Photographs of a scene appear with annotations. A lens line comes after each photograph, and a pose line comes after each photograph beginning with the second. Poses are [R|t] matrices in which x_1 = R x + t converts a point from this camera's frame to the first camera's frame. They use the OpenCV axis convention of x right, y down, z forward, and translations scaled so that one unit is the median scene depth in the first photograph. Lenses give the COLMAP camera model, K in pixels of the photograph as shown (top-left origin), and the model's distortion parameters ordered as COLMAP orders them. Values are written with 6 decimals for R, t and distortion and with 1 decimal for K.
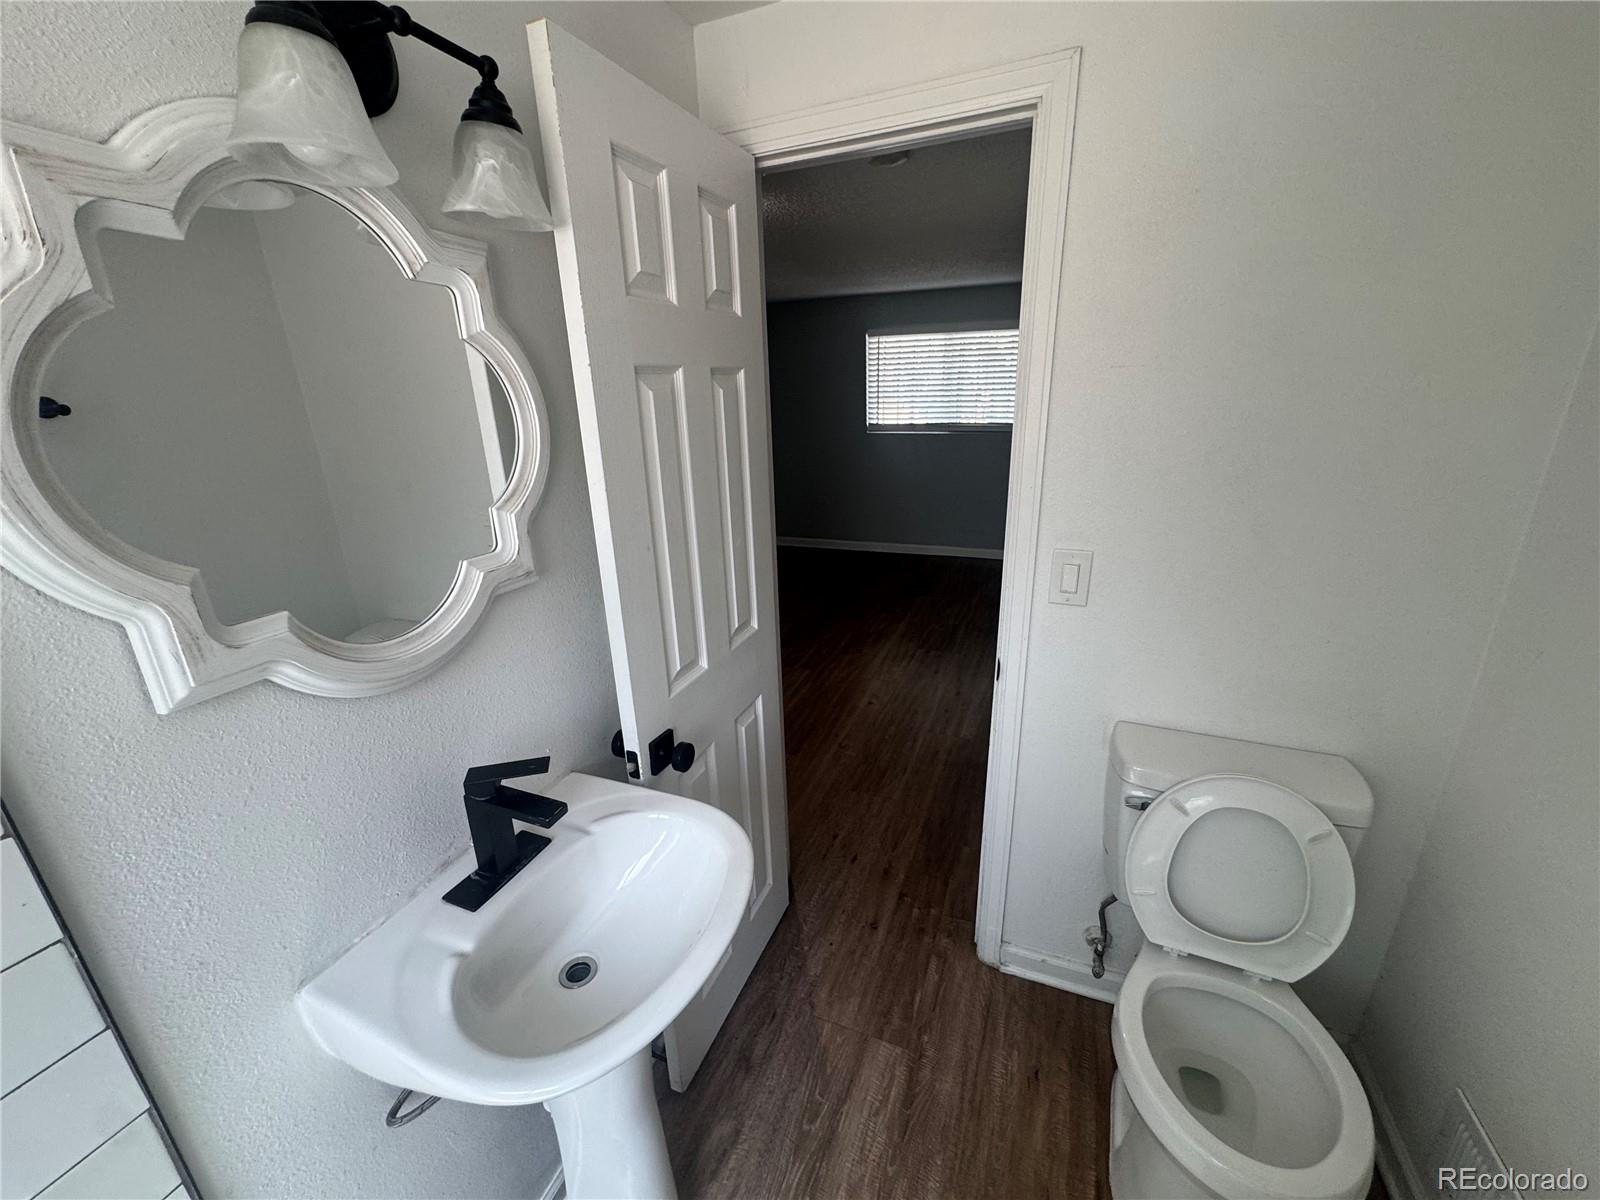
lens RADIAL K [[635.8, 0, 799.6], [0, 635.8, 600.2], [0, 0, 1]] dist [-0.002689, 0.000227]
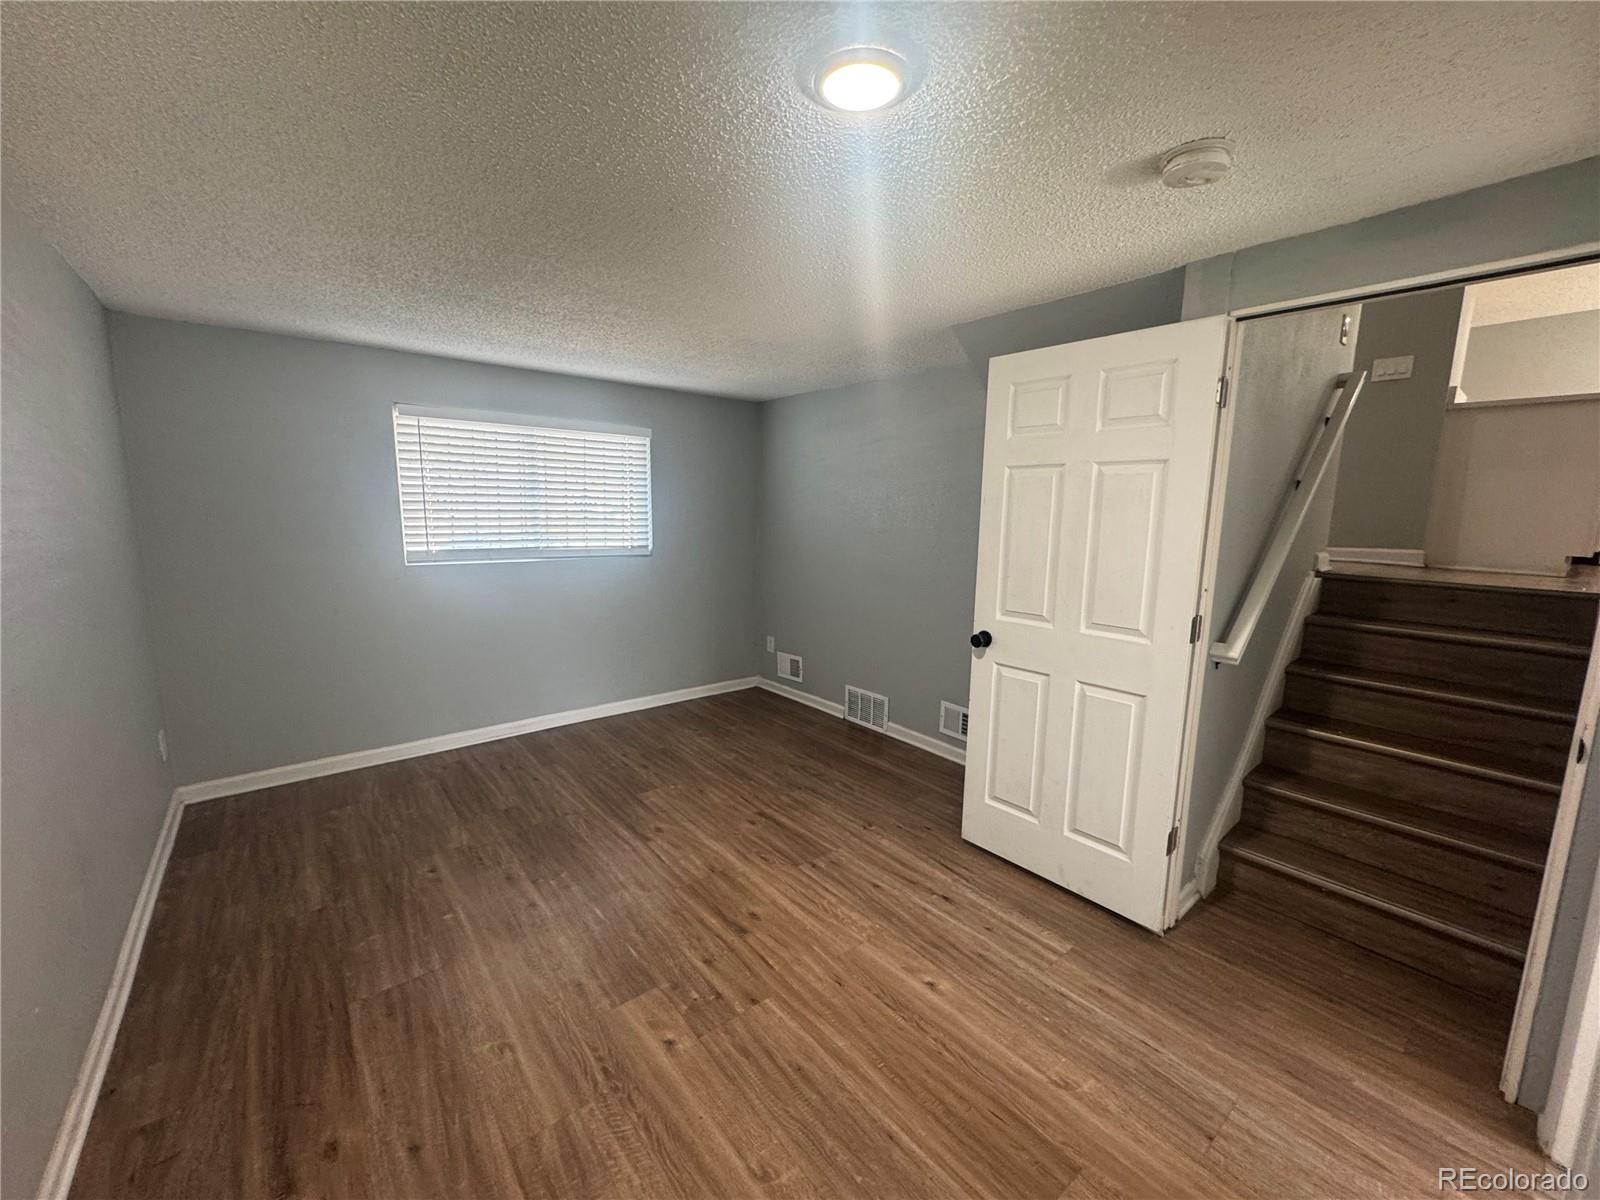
lens RADIAL K [[635.8, 0, 799.6], [0, 635.8, 600.2], [0, 0, 1]] dist [-0.002689, 0.000227]
pose [[0.477301, -0.096397, 0.873436, -0.354920], [0.254891, 0.966419, -0.032630, -0.165989], [-0.840960, 0.238206, 0.485844, 0.567967]]
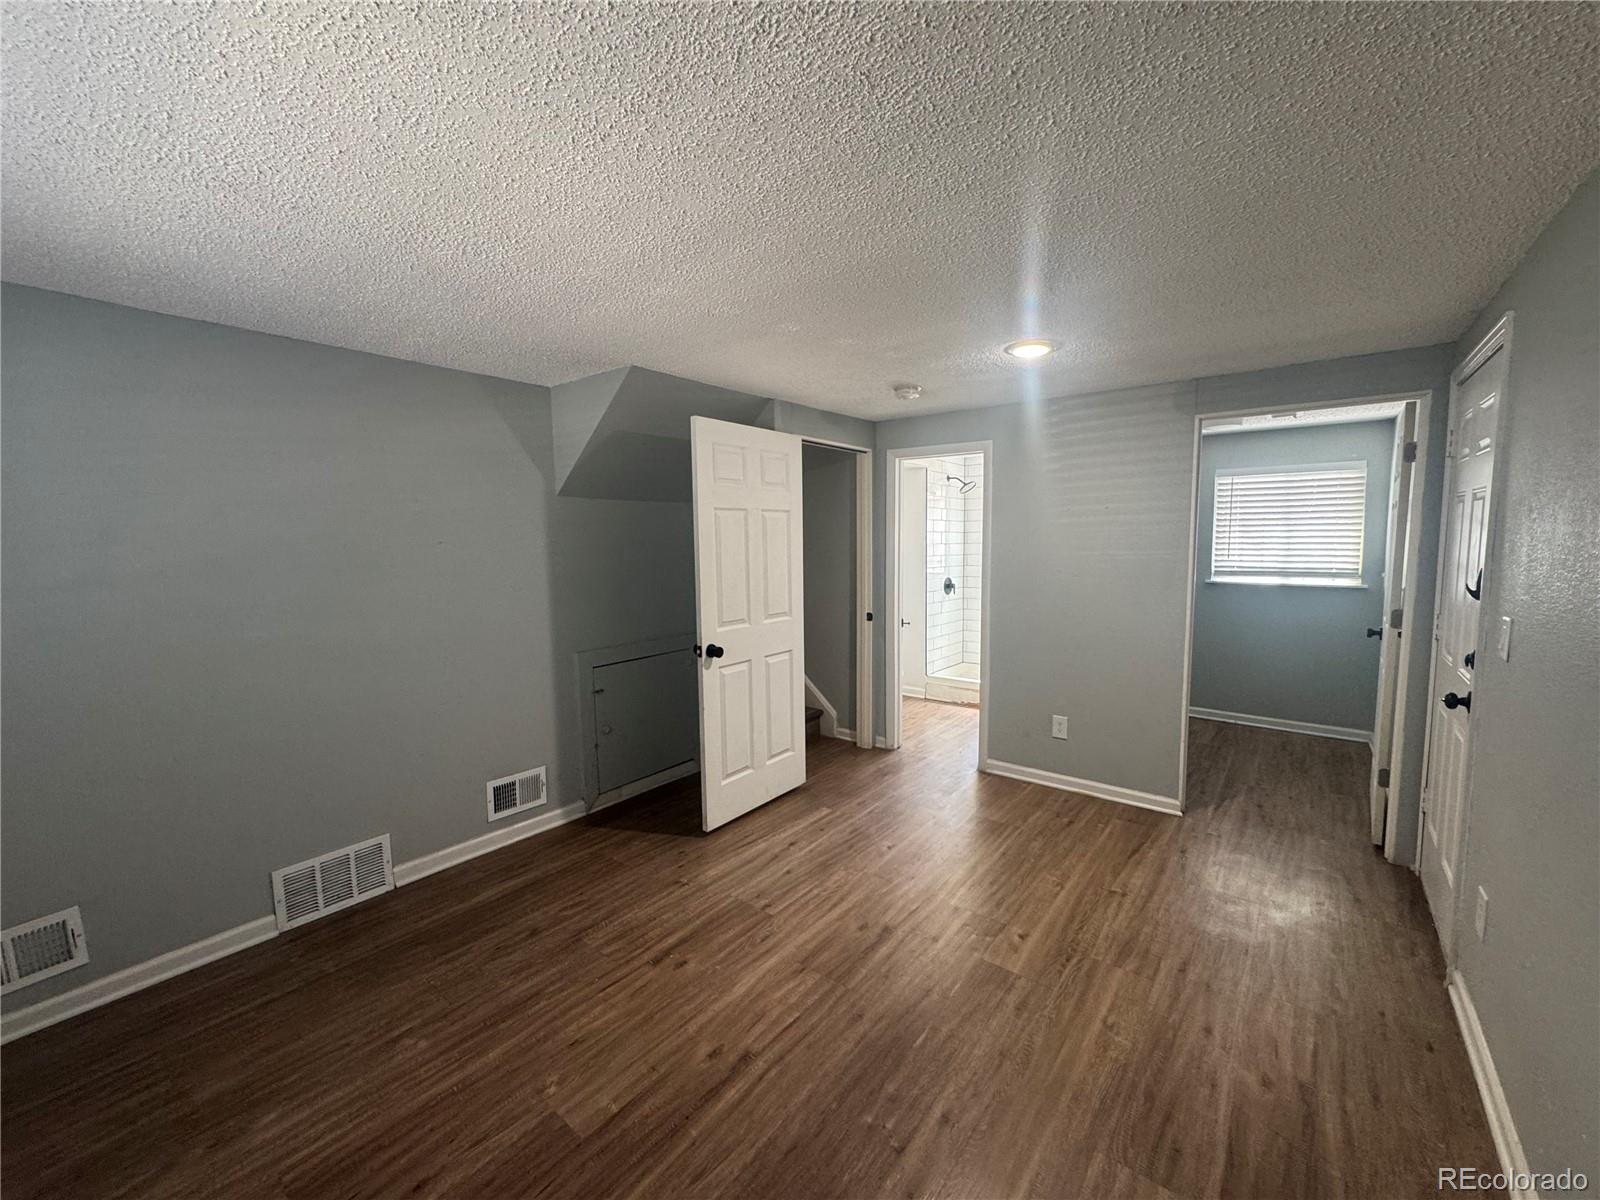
lens RADIAL K [[635.8, 0, 799.6], [0, 635.8, 600.2], [0, 0, 1]] dist [-0.002689, 0.000227]
pose [[-0.959168, 0.010465, 0.282643, -0.024418], [0.125122, 0.911913, 0.390844, -0.442636], [-0.253655, 0.410250, -0.875987, 1.351001]]
